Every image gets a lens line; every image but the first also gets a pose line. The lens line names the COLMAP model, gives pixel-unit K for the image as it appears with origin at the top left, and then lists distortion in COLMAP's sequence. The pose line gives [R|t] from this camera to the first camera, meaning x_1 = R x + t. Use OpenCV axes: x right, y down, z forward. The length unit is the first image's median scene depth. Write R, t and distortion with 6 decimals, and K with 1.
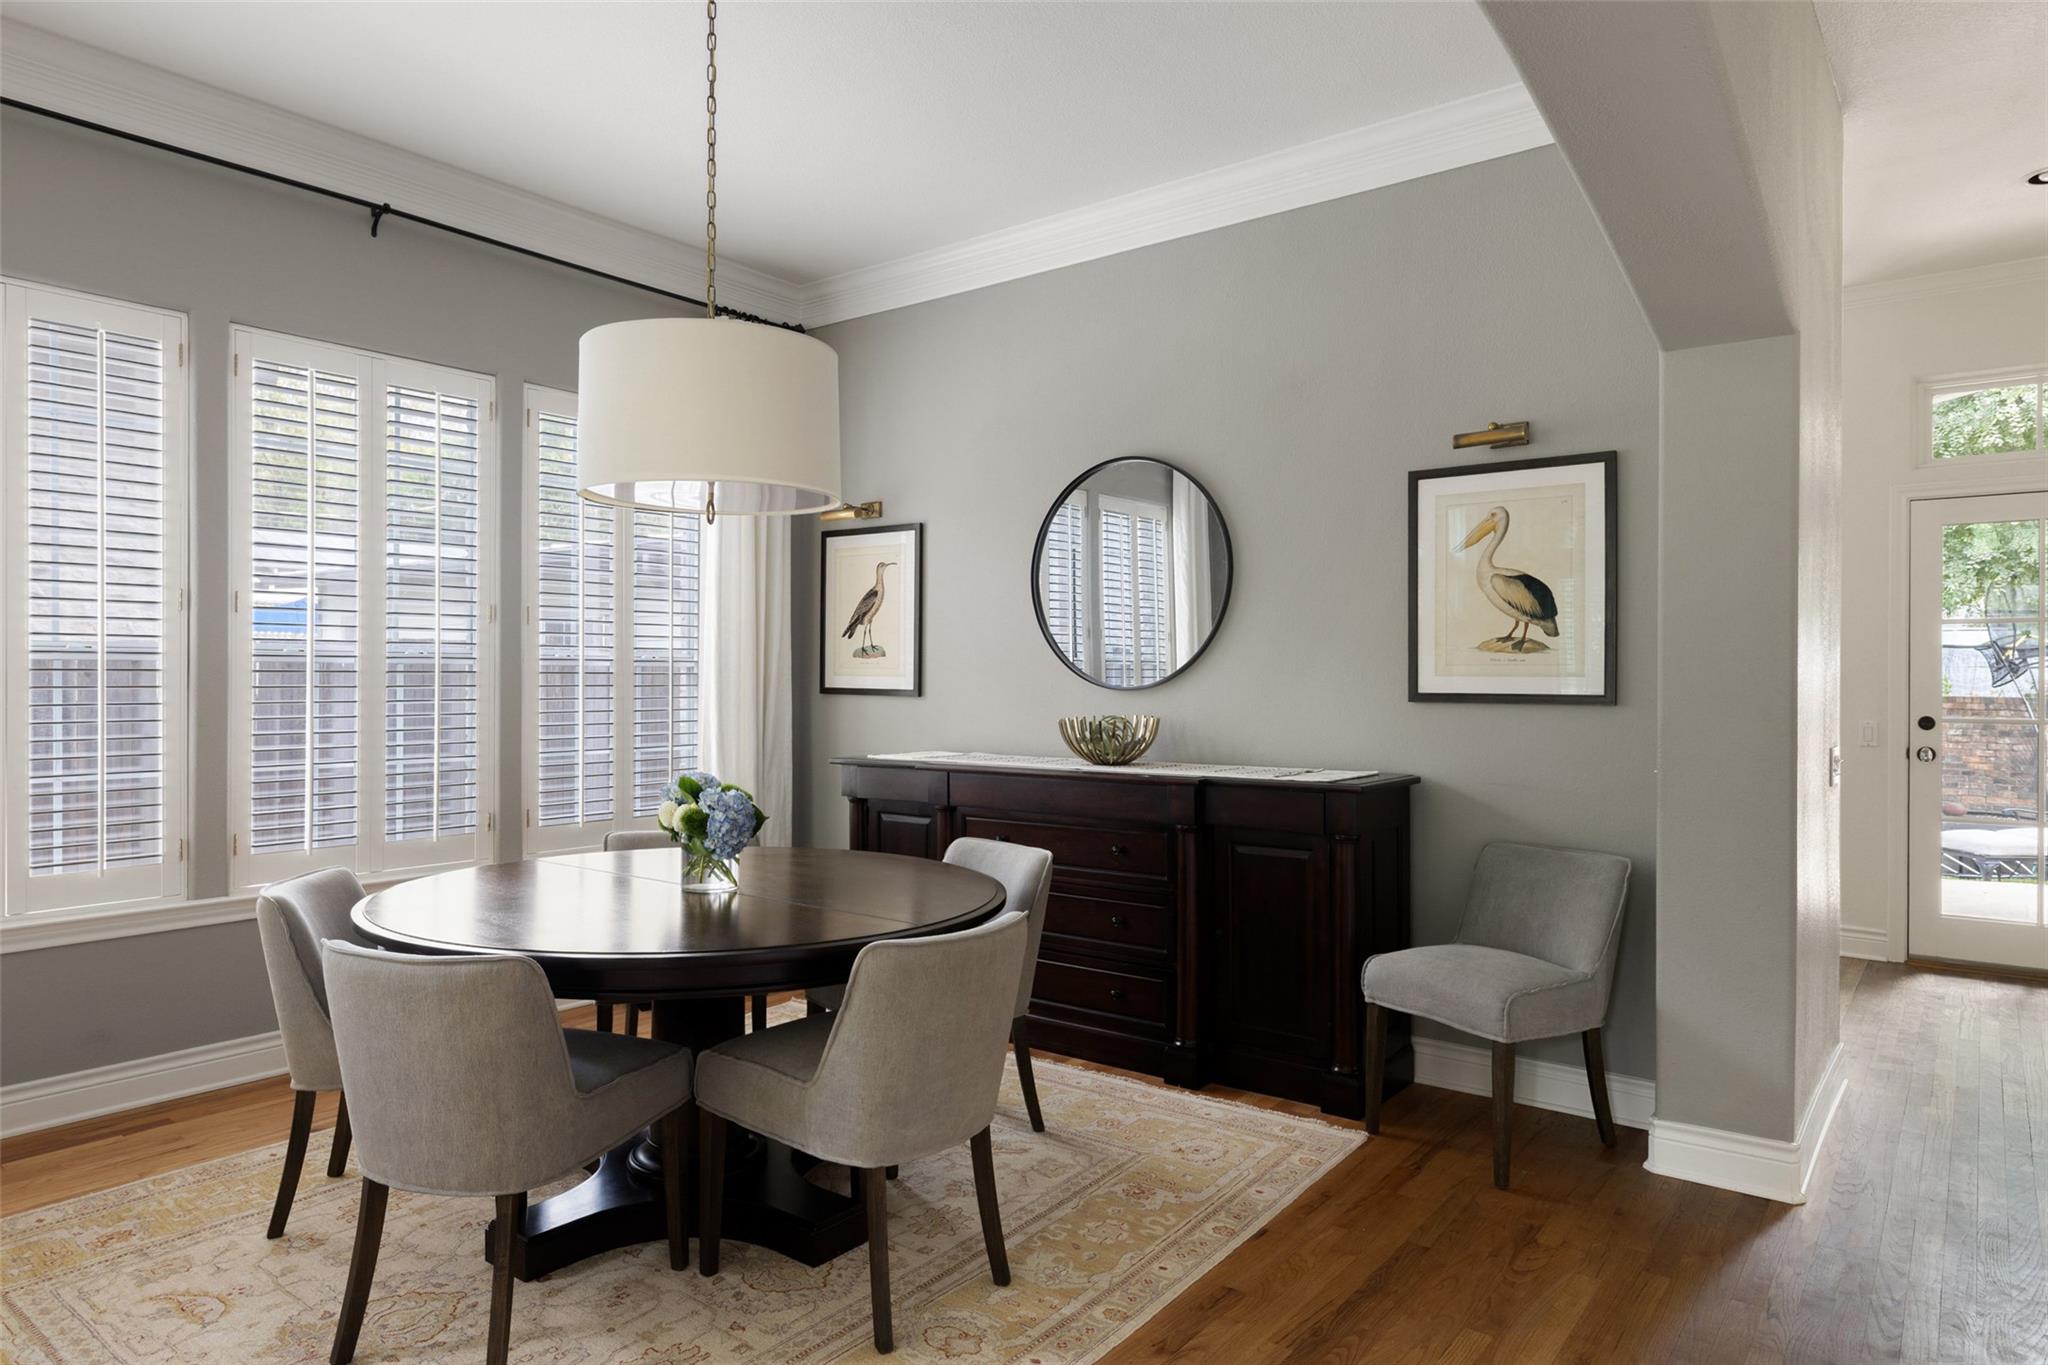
lens RADIAL K [[1248.9, 0, 1024.2], [0, 1248.9, 674.4], [0, 0, 1]] dist [-0.007976, -0.001449]
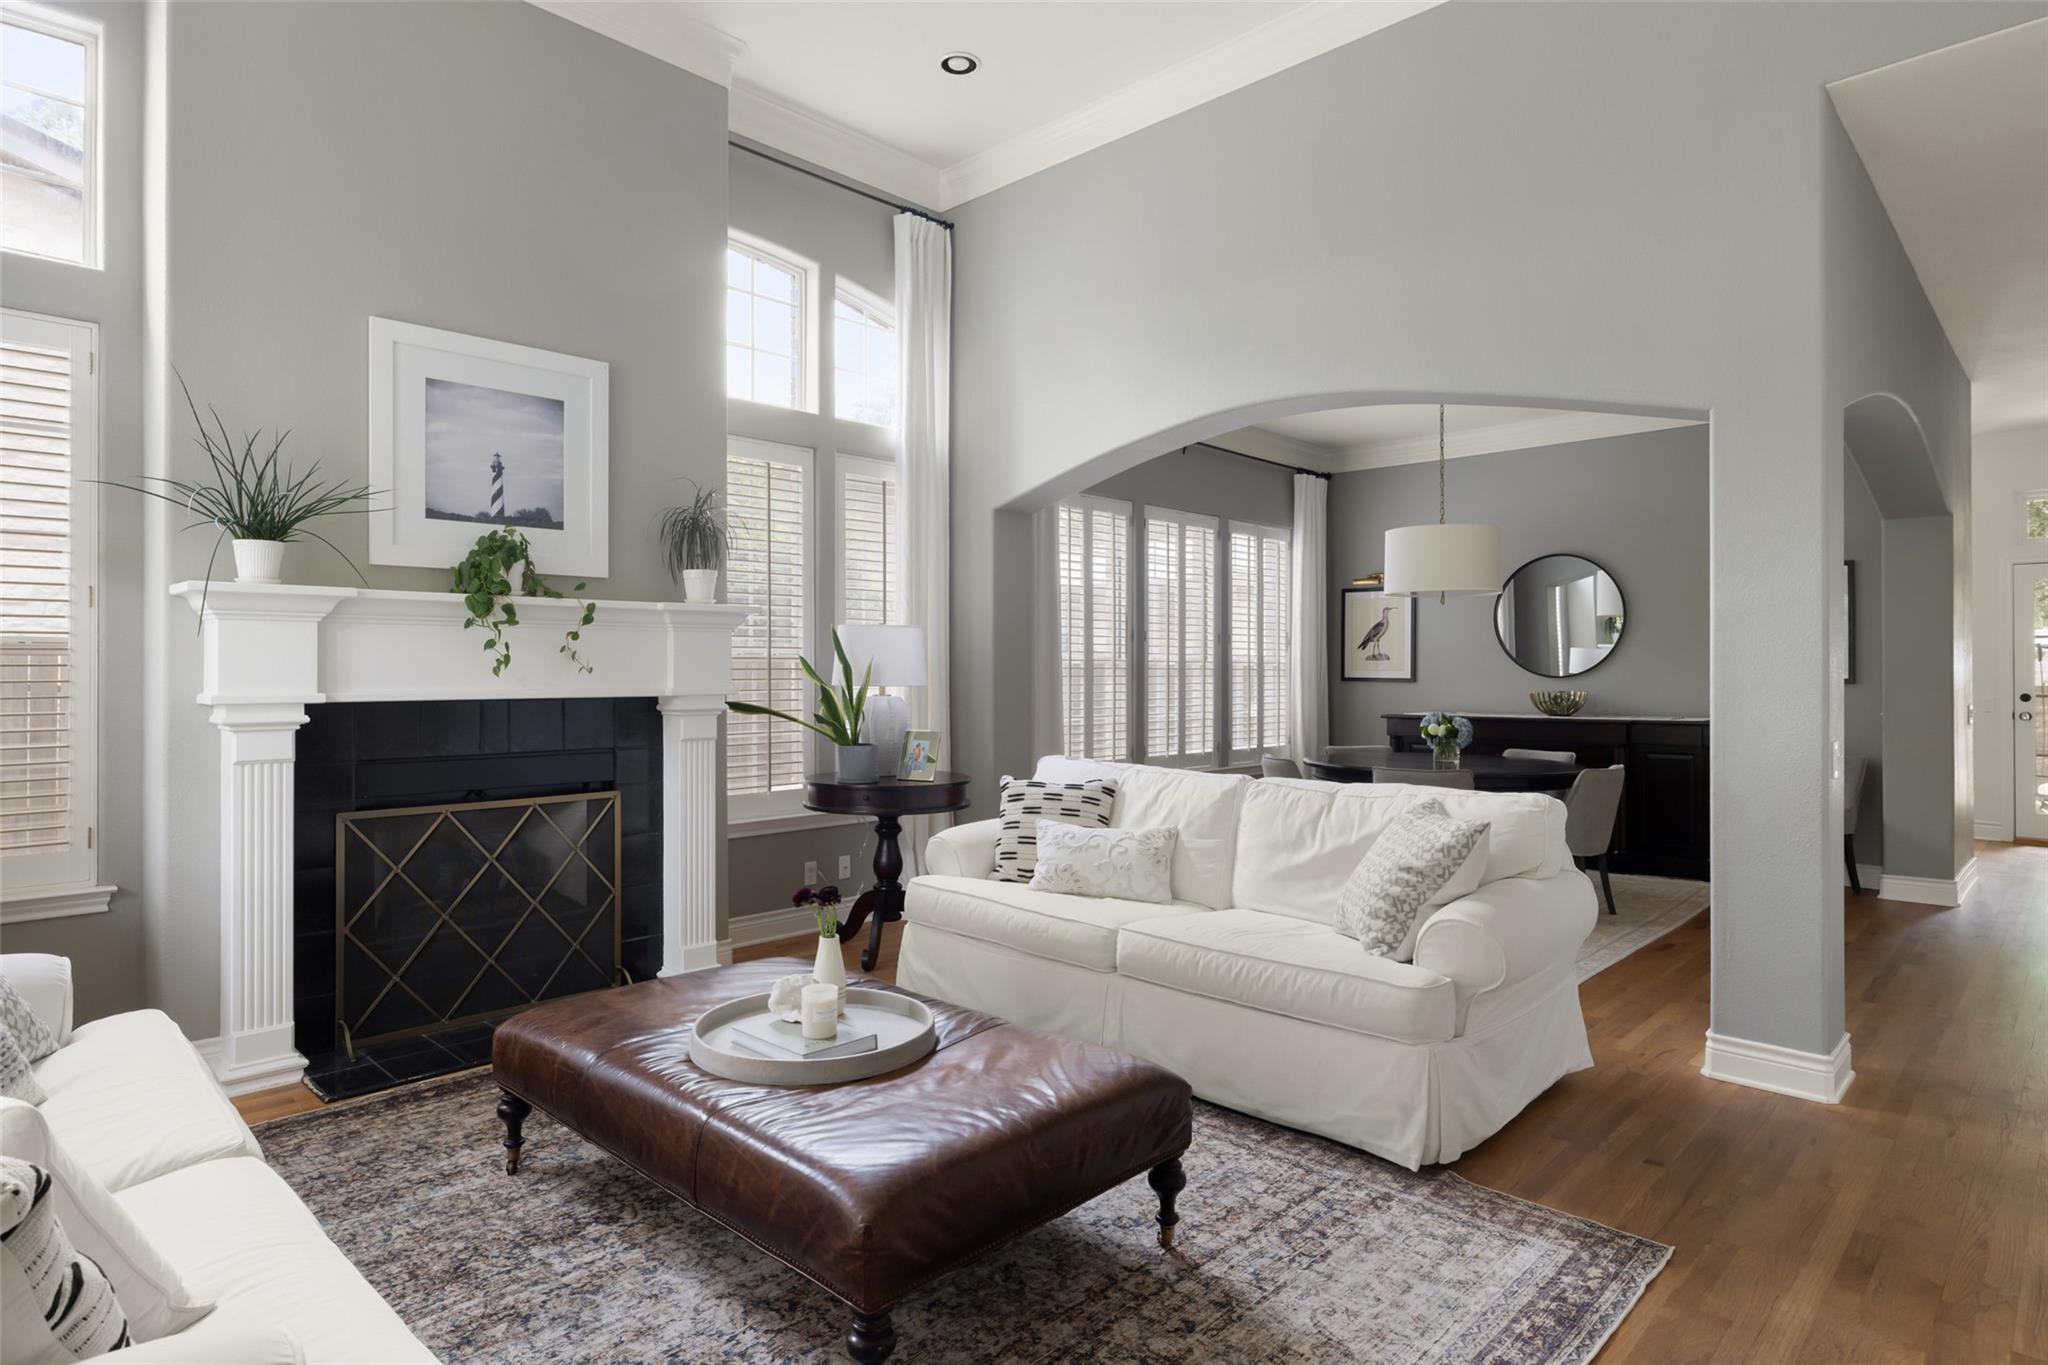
lens RADIAL K [[1139.5, 0, 1021.9], [0, 1139.5, 668.8], [0, 0, 1]] dist [0.002160, 0.000708]
pose [[0.994824, -0.006847, -0.101384, -0.479466], [0.006896, 0.999976, 0.000134, -0.005637], [0.101380, -0.000833, 0.994847, -0.691076]]
